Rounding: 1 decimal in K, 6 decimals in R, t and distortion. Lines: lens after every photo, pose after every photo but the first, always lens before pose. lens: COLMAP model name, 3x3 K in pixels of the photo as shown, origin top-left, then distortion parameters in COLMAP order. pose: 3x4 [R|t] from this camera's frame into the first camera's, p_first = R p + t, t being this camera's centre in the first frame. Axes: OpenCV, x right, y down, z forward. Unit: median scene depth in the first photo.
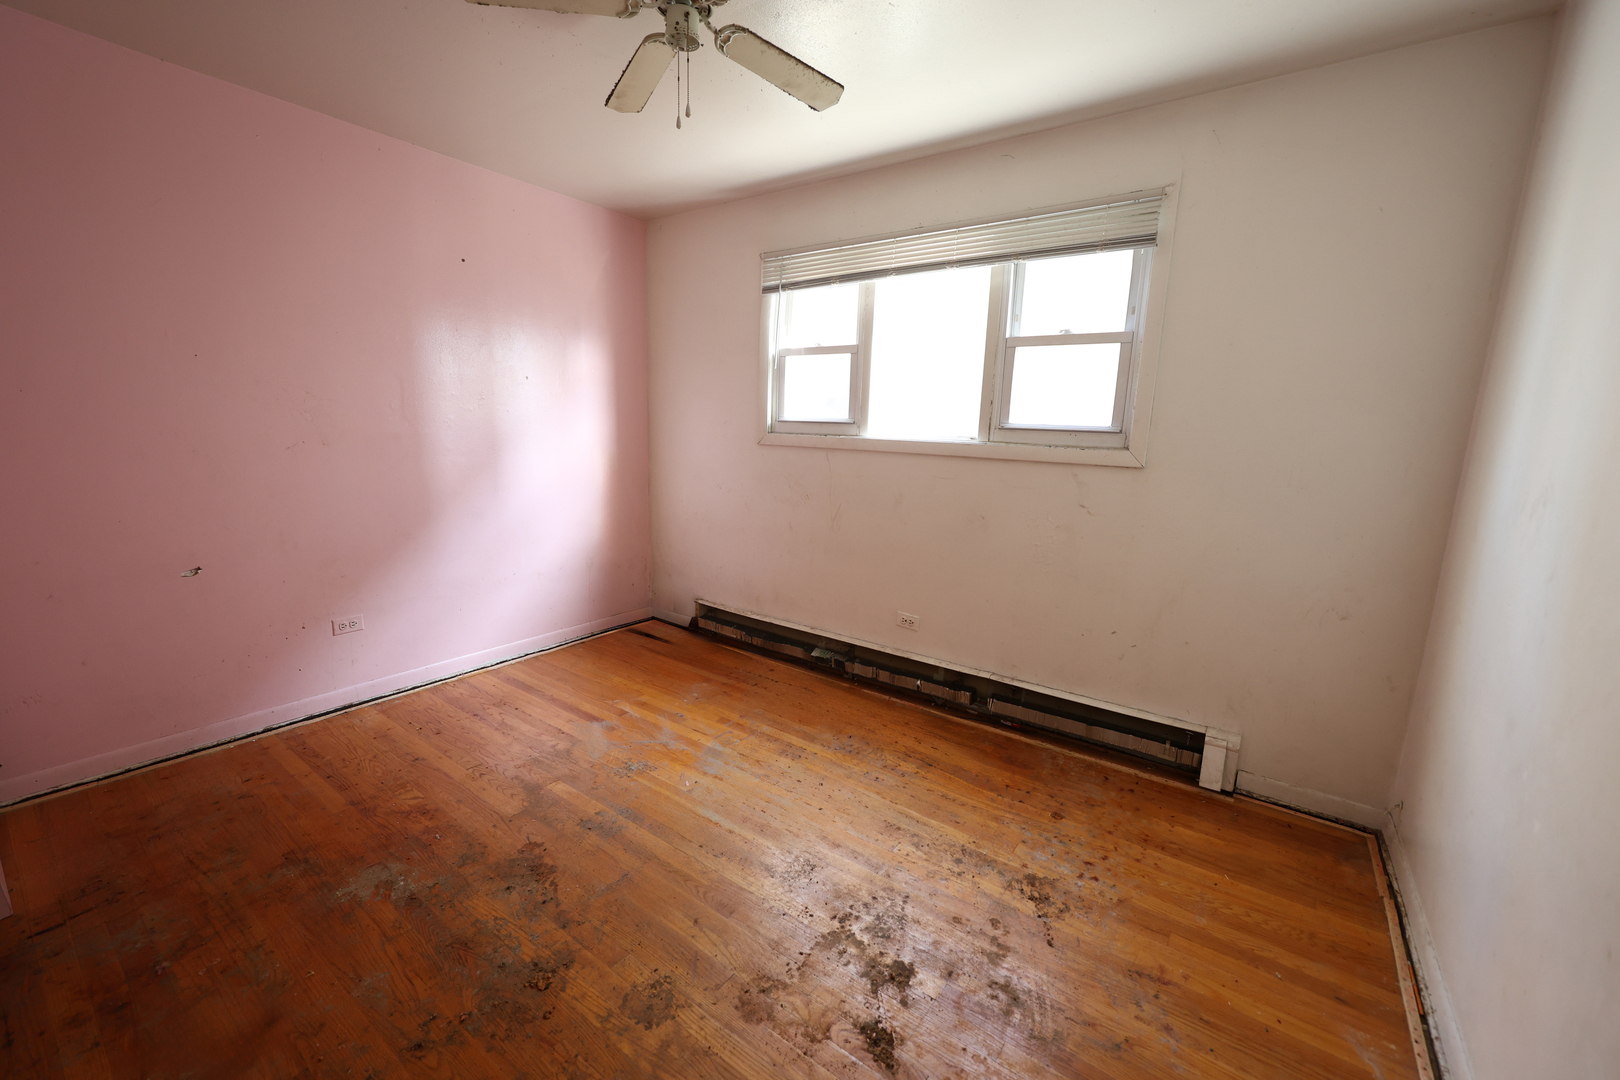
lens RADIAL K [[630.3, 0, 814.5], [0, 630.3, 548.8], [0, 0, 1]] dist [0.002814, 0.000240]
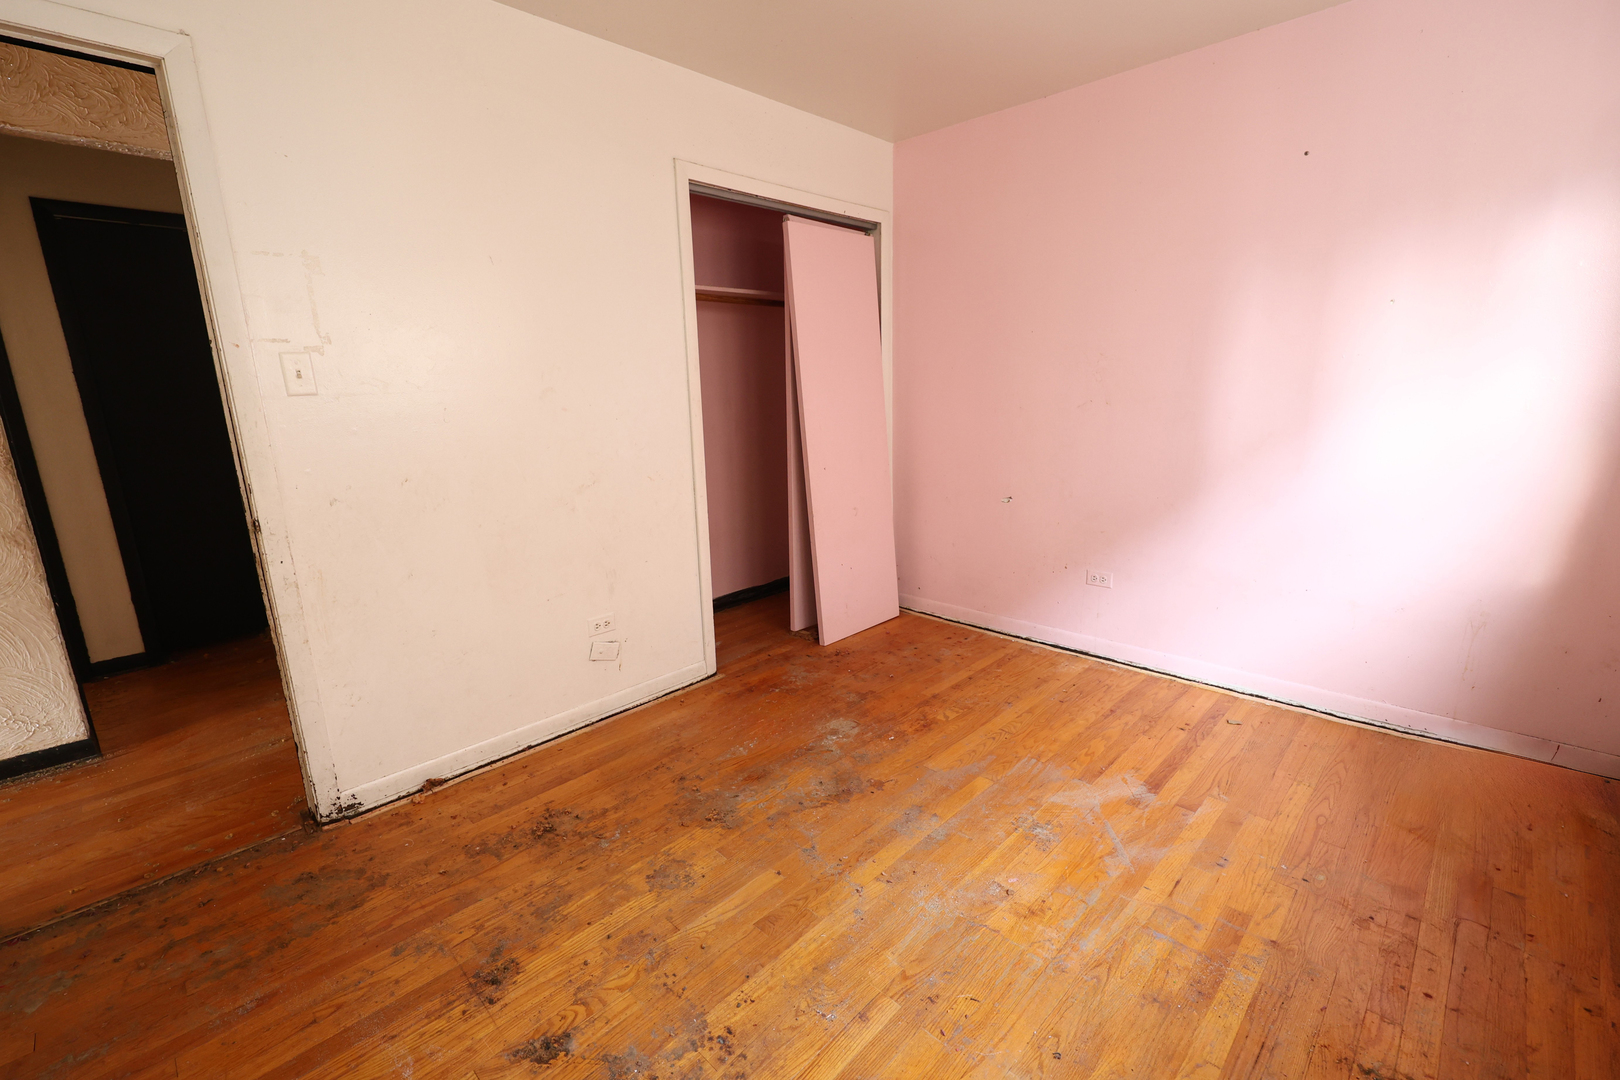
lens RADIAL K [[712.3, 0, 816.5], [0, 712.3, 542.5], [0, 0, 1]] dist [-0.003118, -0.000159]
pose [[-0.146833, 0.190706, -0.970604, 0.494592], [-0.173049, 0.961154, 0.215028, -0.117628], [0.973907, 0.199535, -0.108127, 0.735473]]
